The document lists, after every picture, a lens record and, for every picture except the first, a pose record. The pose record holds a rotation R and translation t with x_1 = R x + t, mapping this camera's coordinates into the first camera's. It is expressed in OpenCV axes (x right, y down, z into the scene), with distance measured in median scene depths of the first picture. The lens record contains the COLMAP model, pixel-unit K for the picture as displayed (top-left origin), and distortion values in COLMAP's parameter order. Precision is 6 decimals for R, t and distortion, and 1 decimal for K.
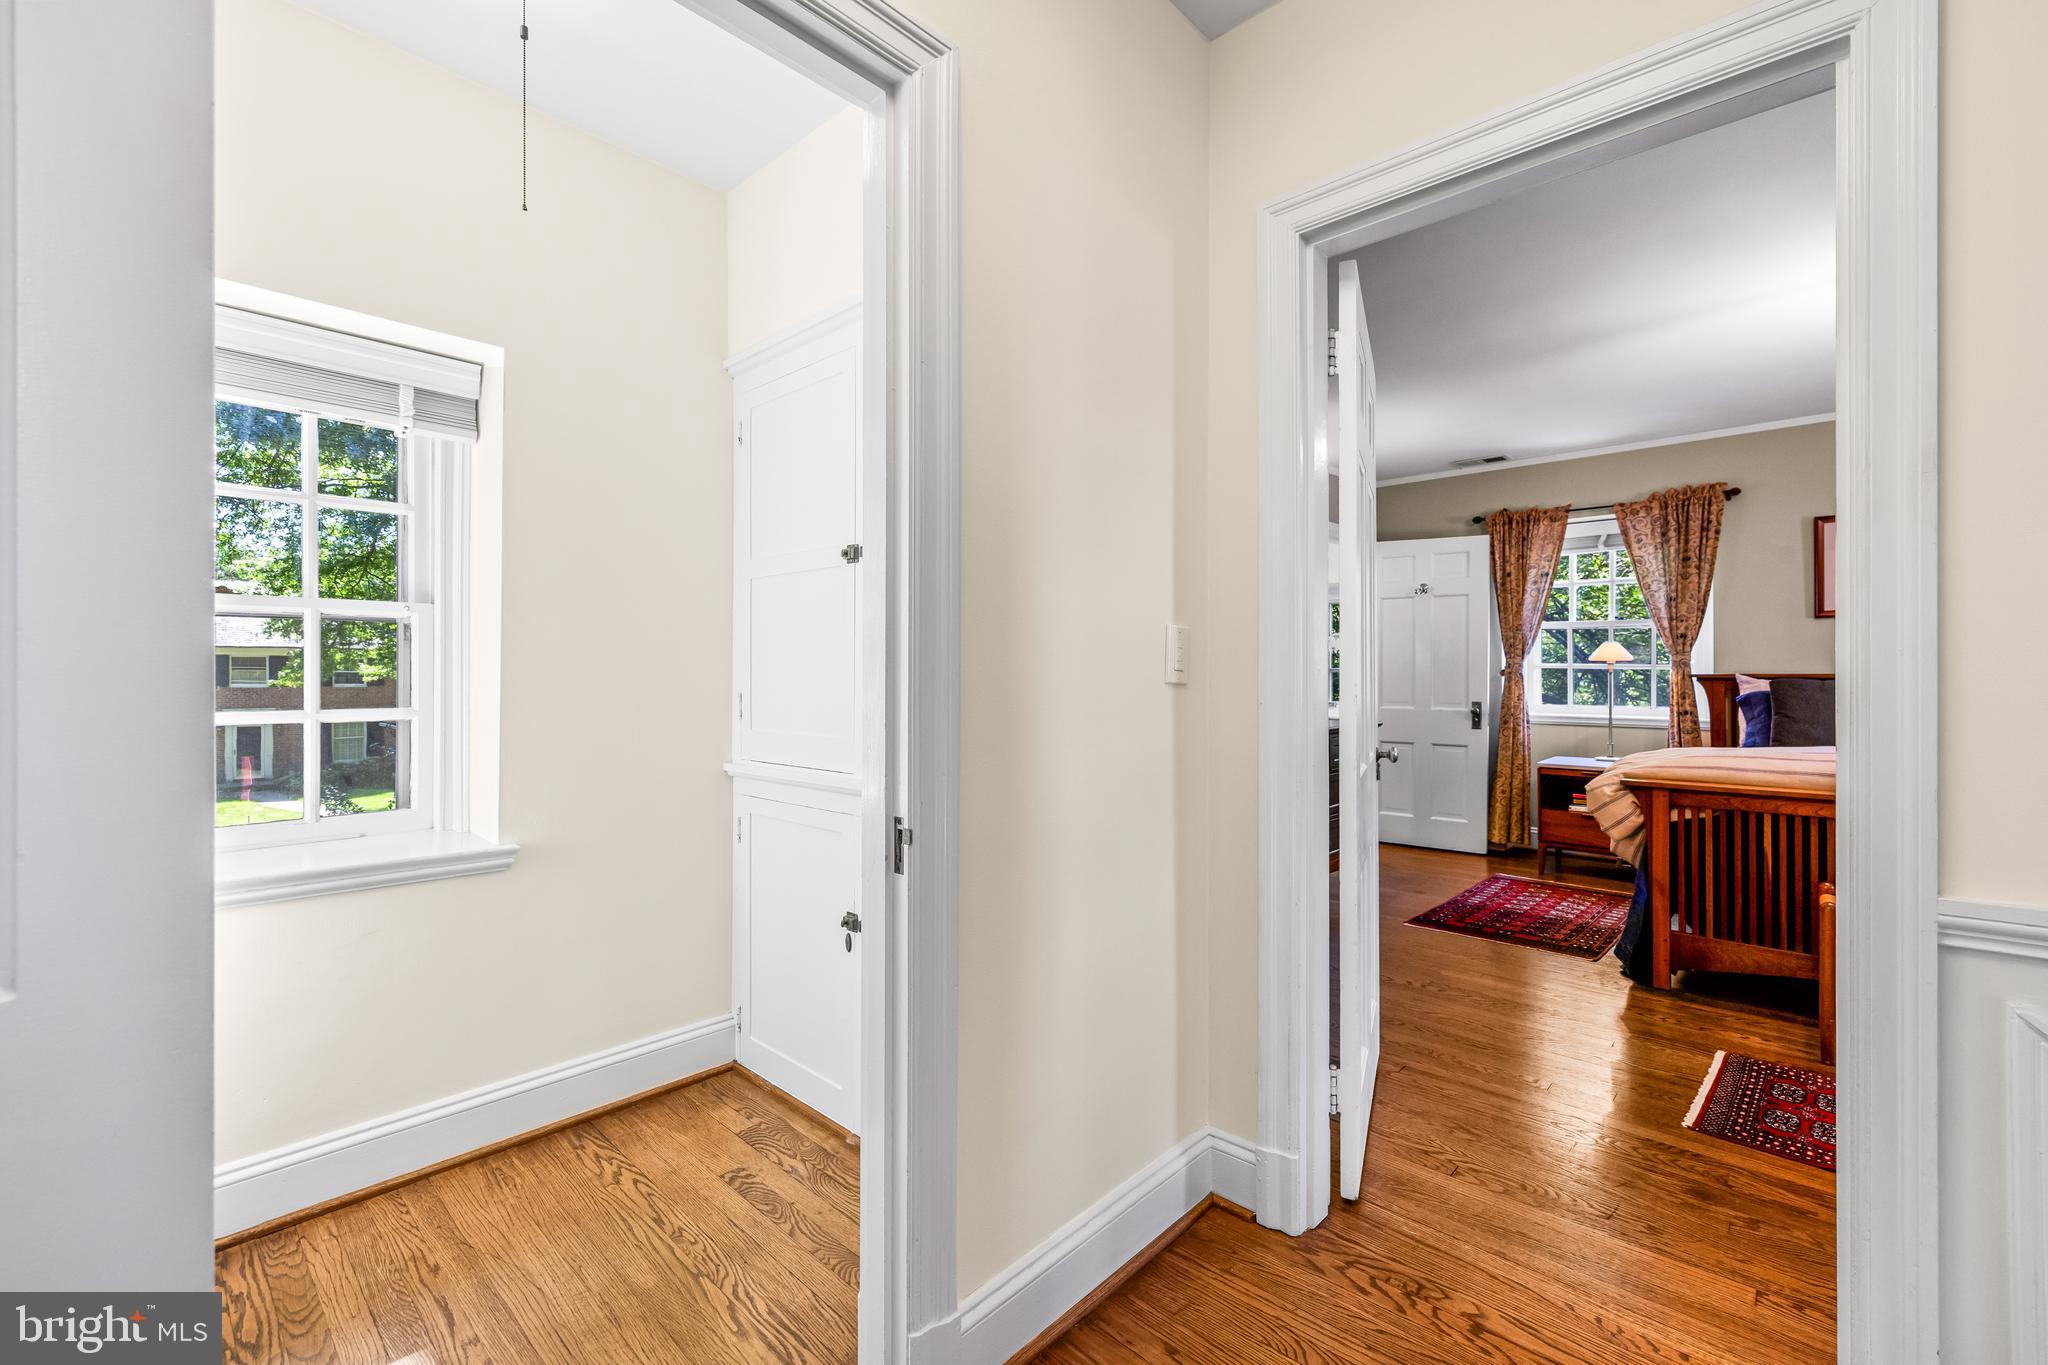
lens RADIAL K [[864.4, 0, 1024.0], [0, 864.4, 672.3], [0, 0, 1]] dist [-0.001873, 0.001140]
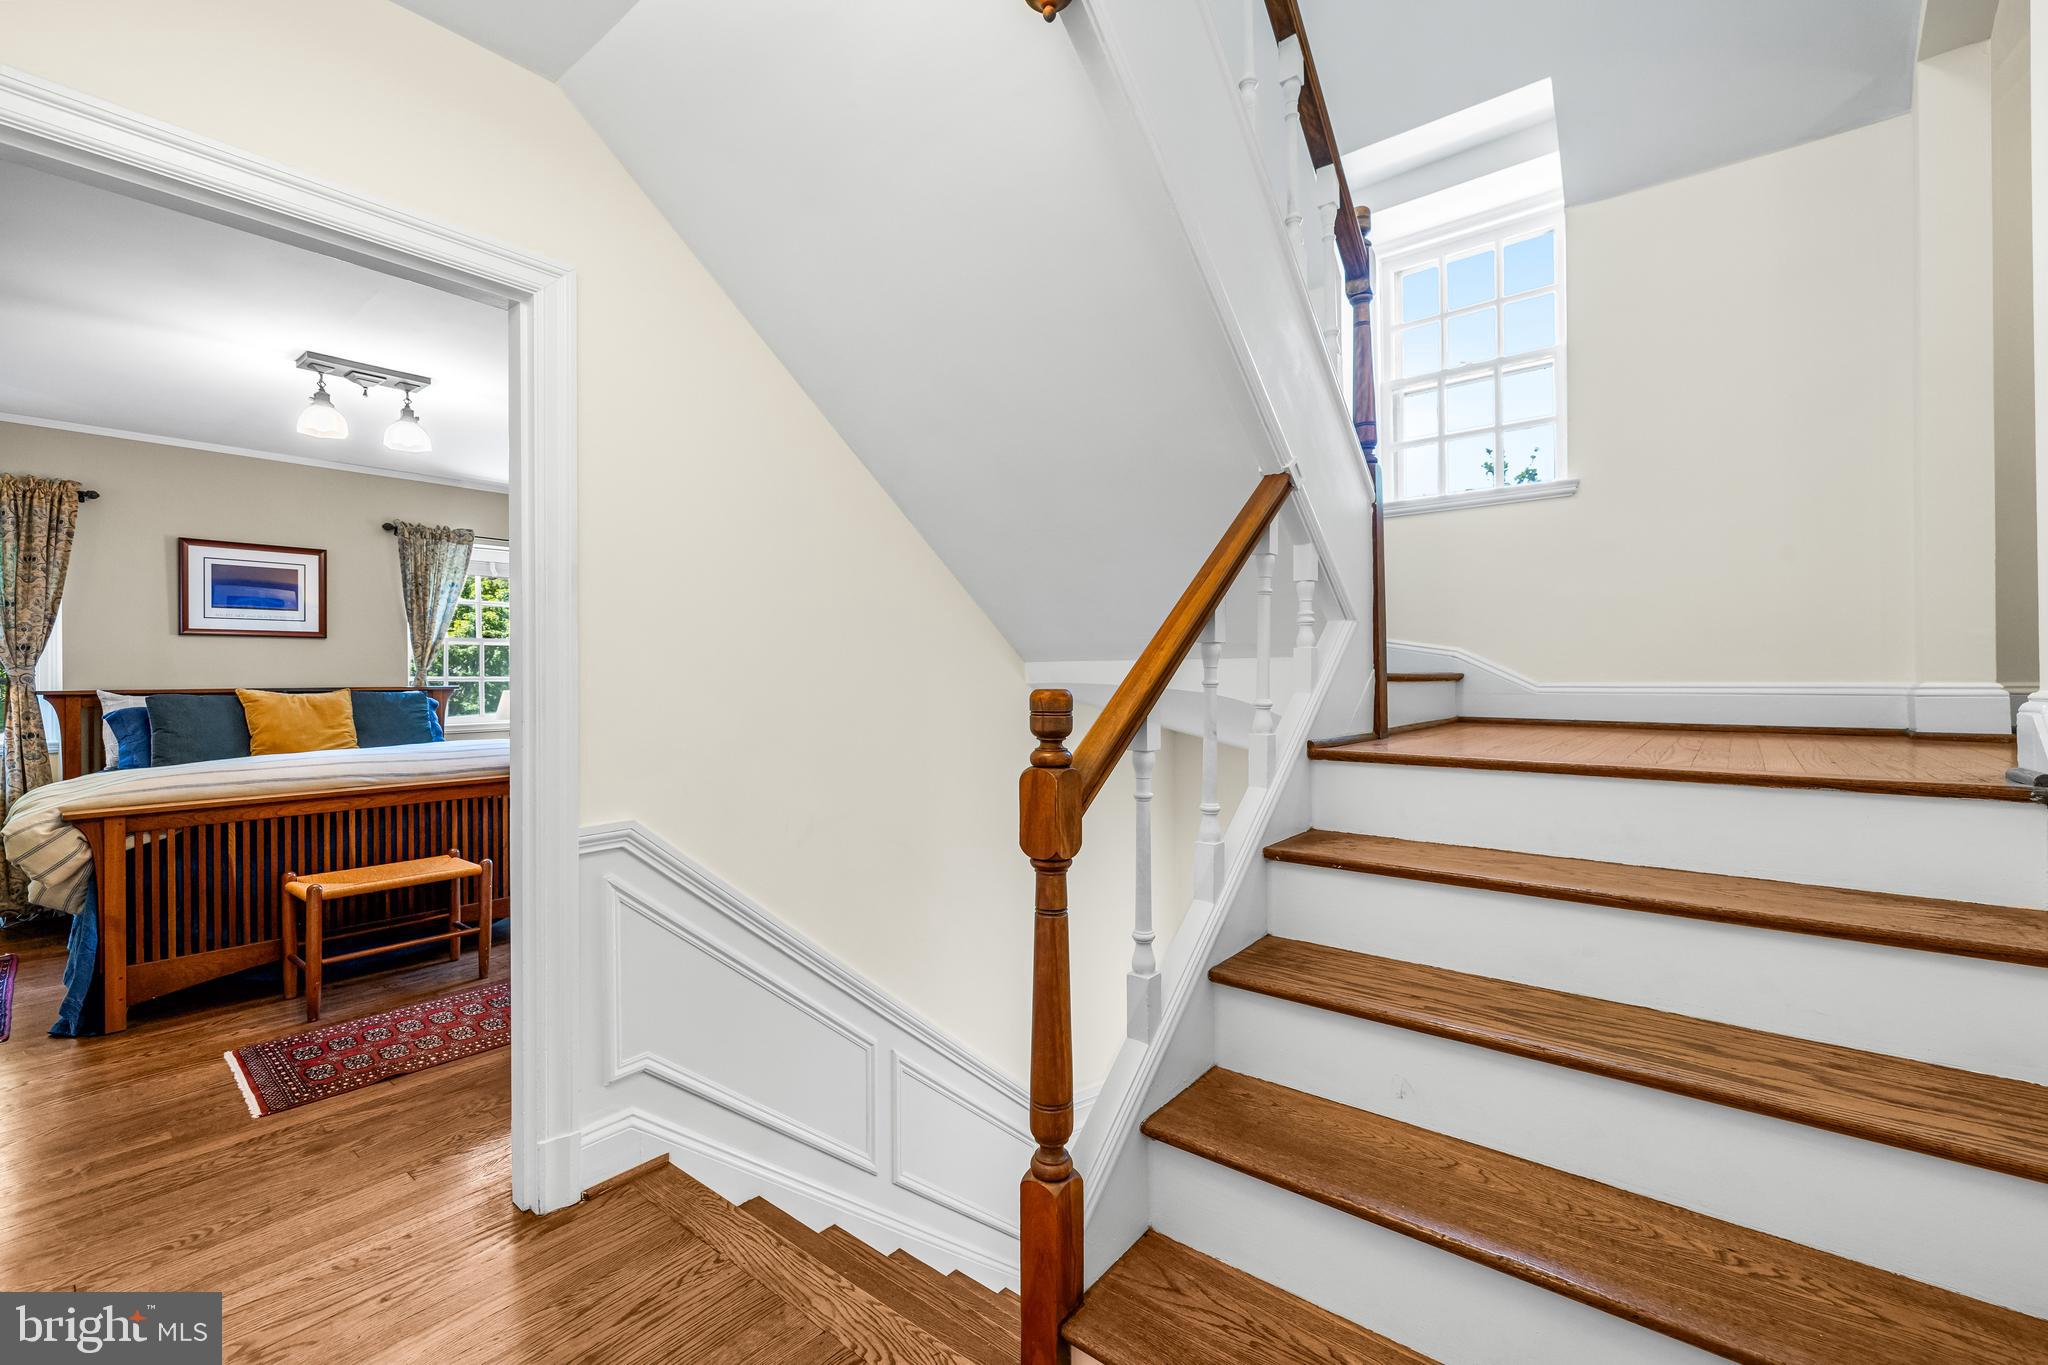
lens RADIAL K [[864.4, 0, 1030.2], [0, 864.4, 676.4], [0, 0, 1]] dist [-0.001873, 0.001140]
pose [[-0.067443, -0.000097, 0.997723, -0.174968], [0.003928, 0.999992, 0.000363, -0.009197], [-0.997715, 0.003944, -0.067442, 0.051813]]
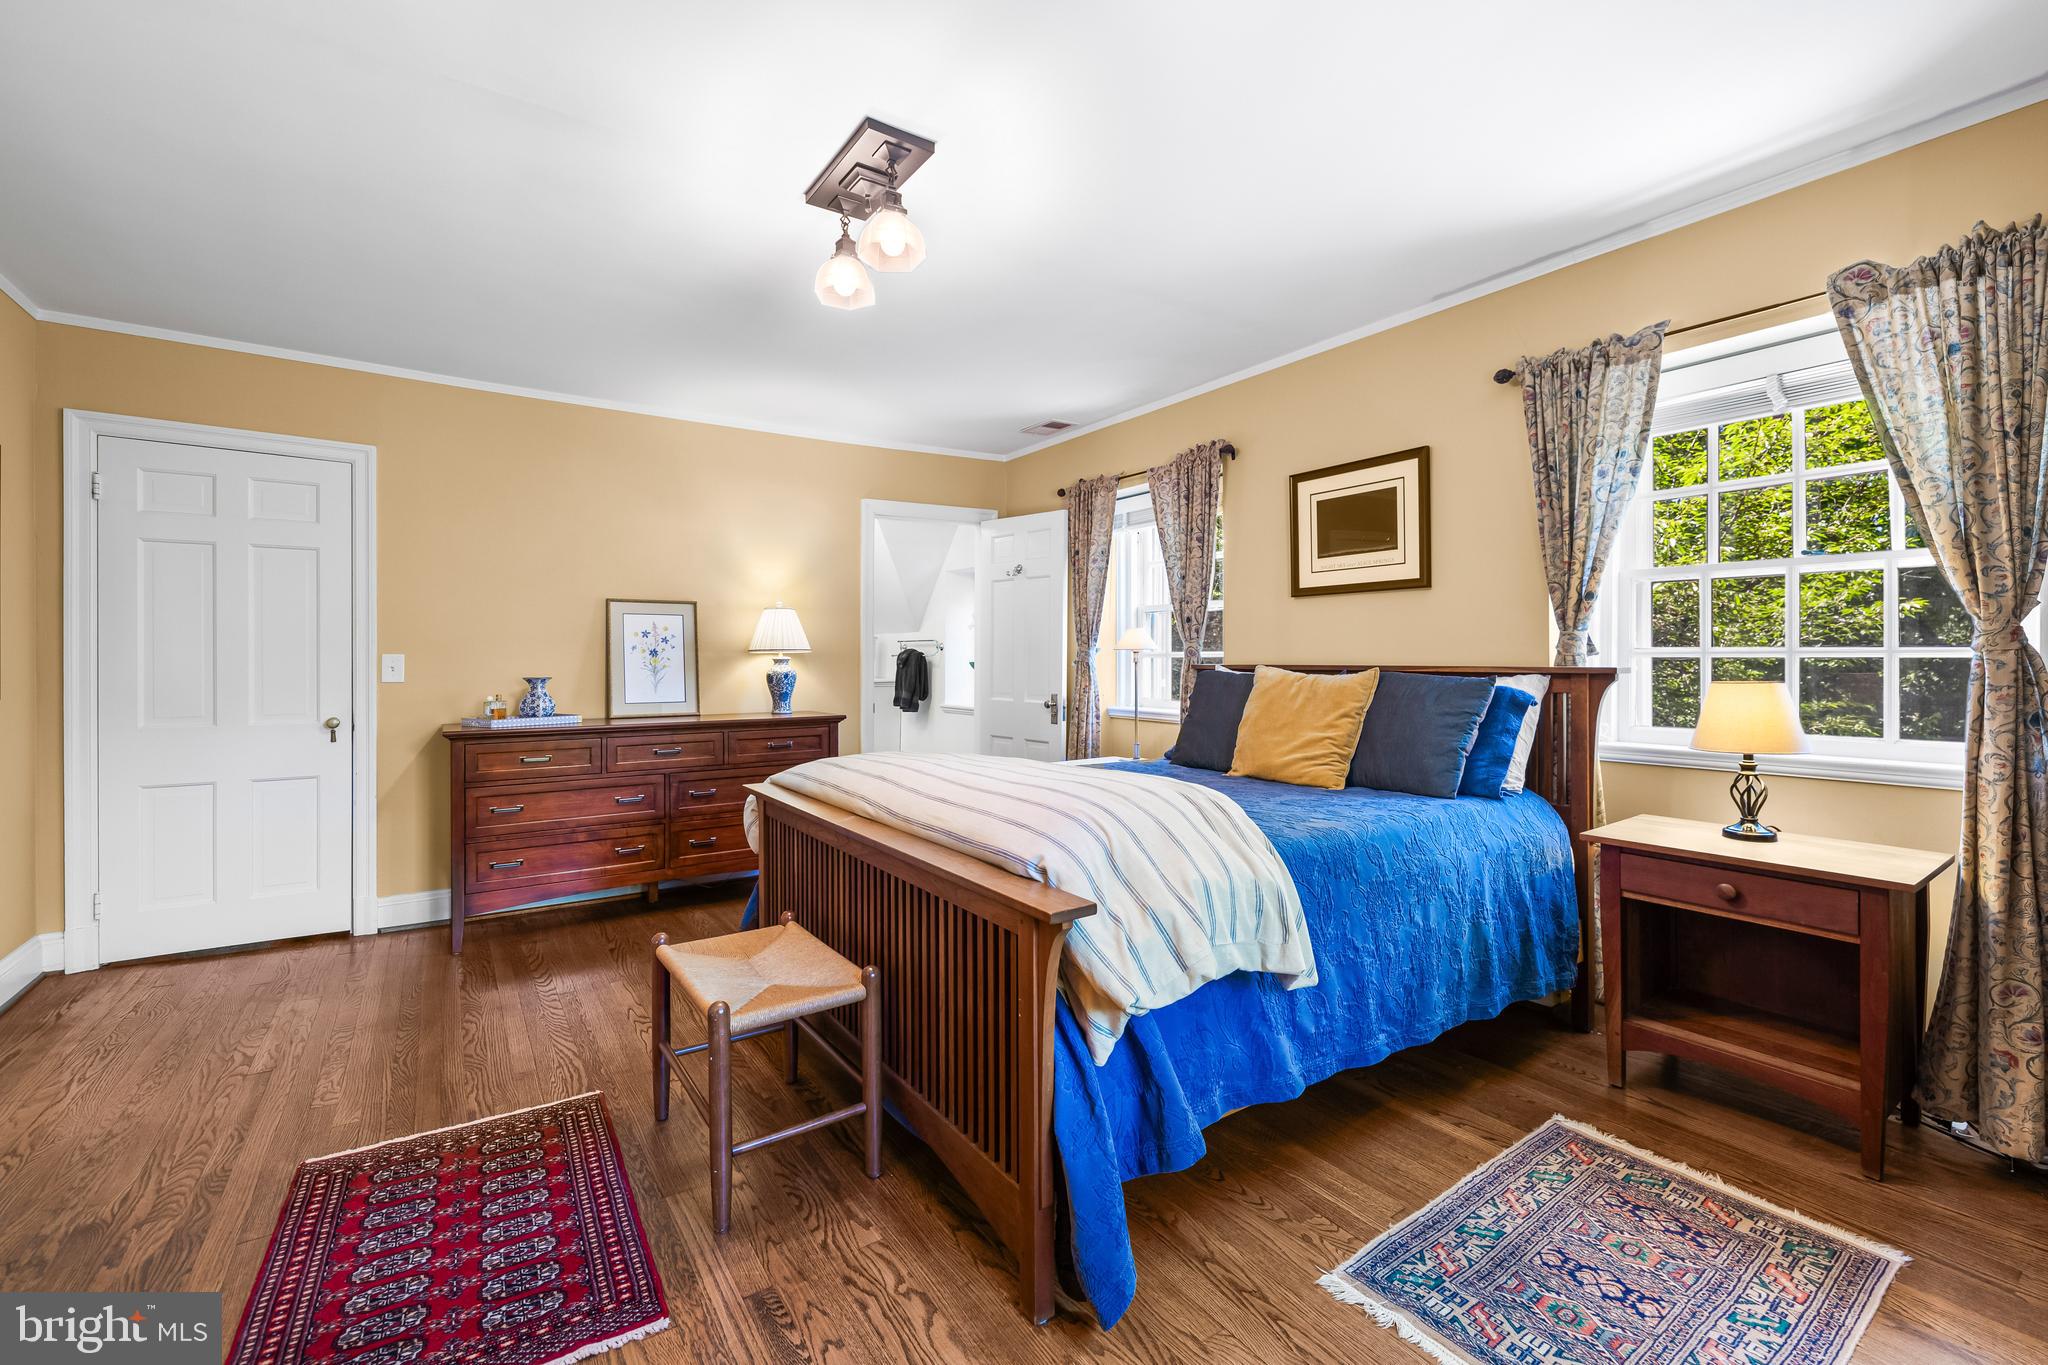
lens RADIAL K [[864.4, 0, 1024.7], [0, 864.4, 658.7], [0, 0, 1]] dist [-0.001873, 0.001140]
pose [[0.975747, -0.001908, -0.218891, 0.807005], [0.002616, 0.999992, 0.002946, -0.006509], [0.218884, -0.003447, 0.975745, 0.126585]]
